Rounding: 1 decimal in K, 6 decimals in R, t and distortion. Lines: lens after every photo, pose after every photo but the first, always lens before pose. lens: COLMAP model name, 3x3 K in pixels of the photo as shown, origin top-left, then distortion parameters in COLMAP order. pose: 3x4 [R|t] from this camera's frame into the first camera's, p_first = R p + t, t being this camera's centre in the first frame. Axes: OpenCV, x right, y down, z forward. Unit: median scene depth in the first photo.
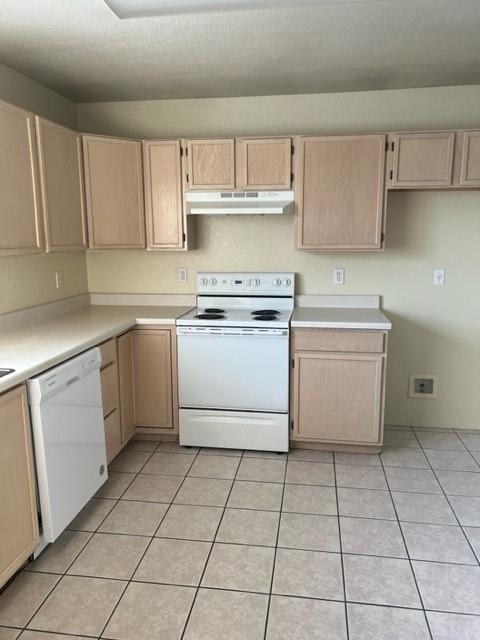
lens RADIAL K [[480.5, 0, 237.4], [0, 480.5, 319.5], [0, 0, 1]] dist [0.021248, -0.007852]
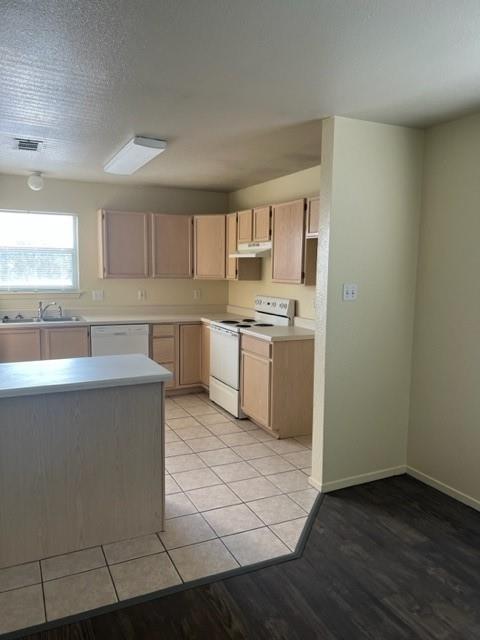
lens RADIAL K [[480.5, 0, 237.4], [0, 480.5, 319.5], [0, 0, 1]] dist [0.021248, -0.007852]
pose [[0.558443, 0.104275, -0.822963, 1.285838], [-0.161671, 0.986726, 0.015318, -0.043181], [0.813636, 0.124495, 0.567888, 0.130857]]
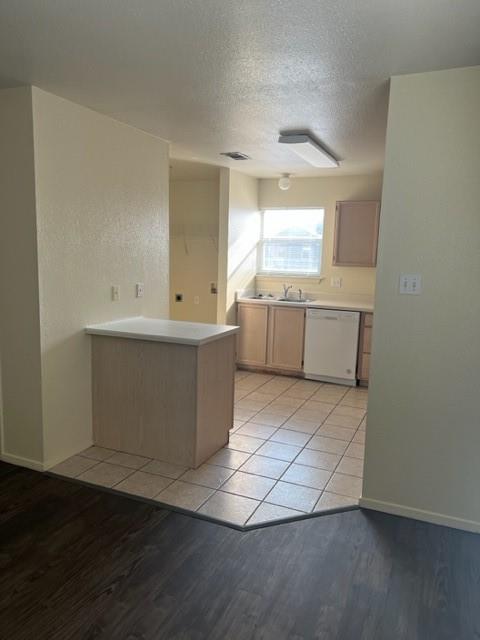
lens RADIAL K [[480.5, 0, 237.4], [0, 480.5, 319.5], [0, 0, 1]] dist [0.021248, -0.007852]
pose [[-0.266651, 0.135089, -0.954279, 1.470711], [-0.193787, 0.962393, 0.190386, -0.164495], [0.944110, 0.235694, -0.230444, 0.810251]]
